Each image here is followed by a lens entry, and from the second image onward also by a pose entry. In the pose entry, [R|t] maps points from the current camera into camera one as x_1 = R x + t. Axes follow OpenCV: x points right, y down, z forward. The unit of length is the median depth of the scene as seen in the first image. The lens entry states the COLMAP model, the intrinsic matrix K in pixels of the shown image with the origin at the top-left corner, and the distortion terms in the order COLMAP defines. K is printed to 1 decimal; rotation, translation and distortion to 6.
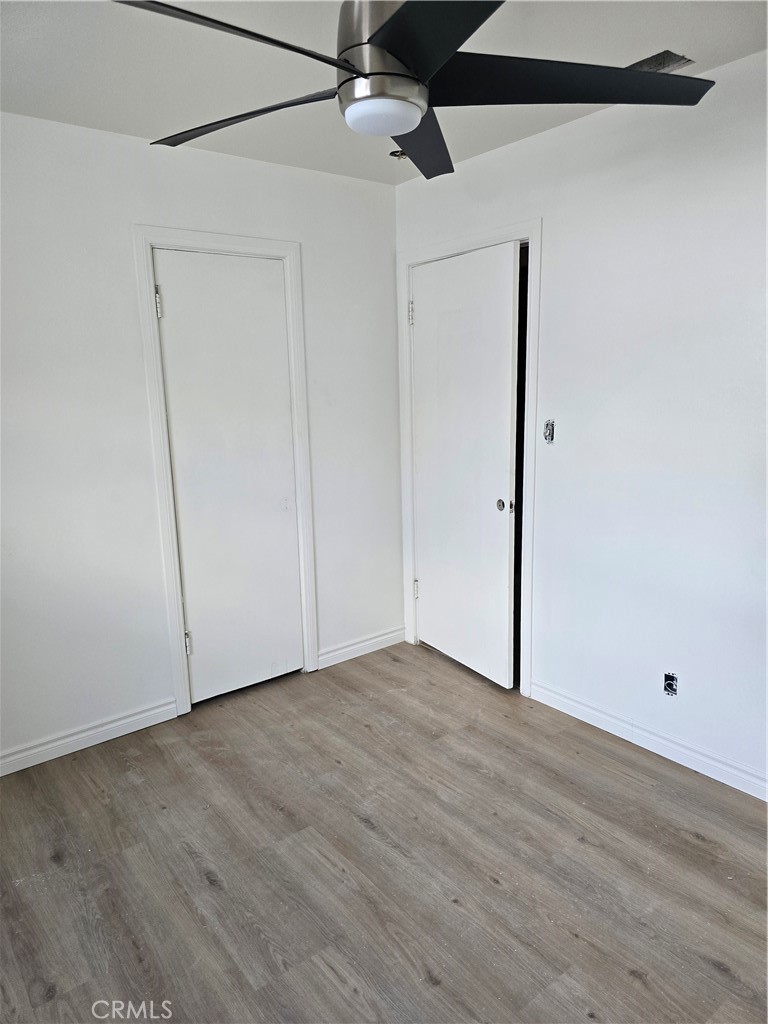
lens RADIAL K [[697.3, 0, 381.8], [0, 697.3, 510.1], [0, 0, 1]] dist [0.055032, -0.047056]
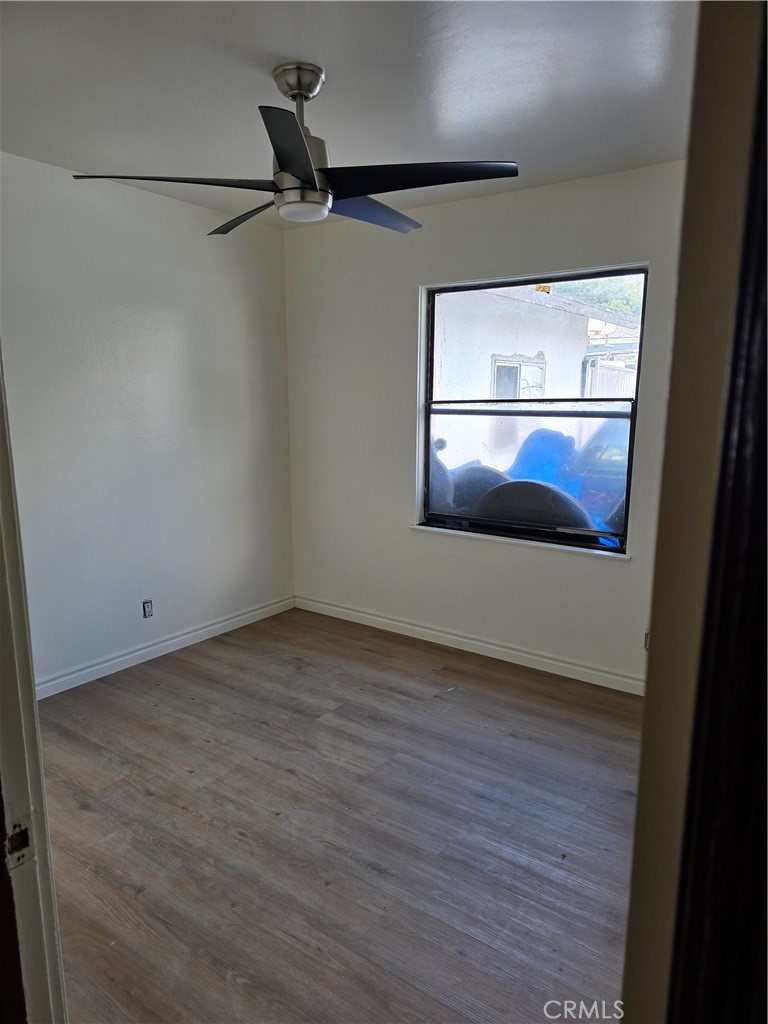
lens RADIAL K [[697.3, 0, 383.9], [0, 697.3, 514.4], [0, 0, 1]] dist [0.055032, -0.047056]
pose [[-0.960145, 0.070420, -0.270484, 0.204090], [-0.033816, 0.931364, 0.362516, -0.337425], [0.277448, 0.357215, -0.891864, 1.803439]]
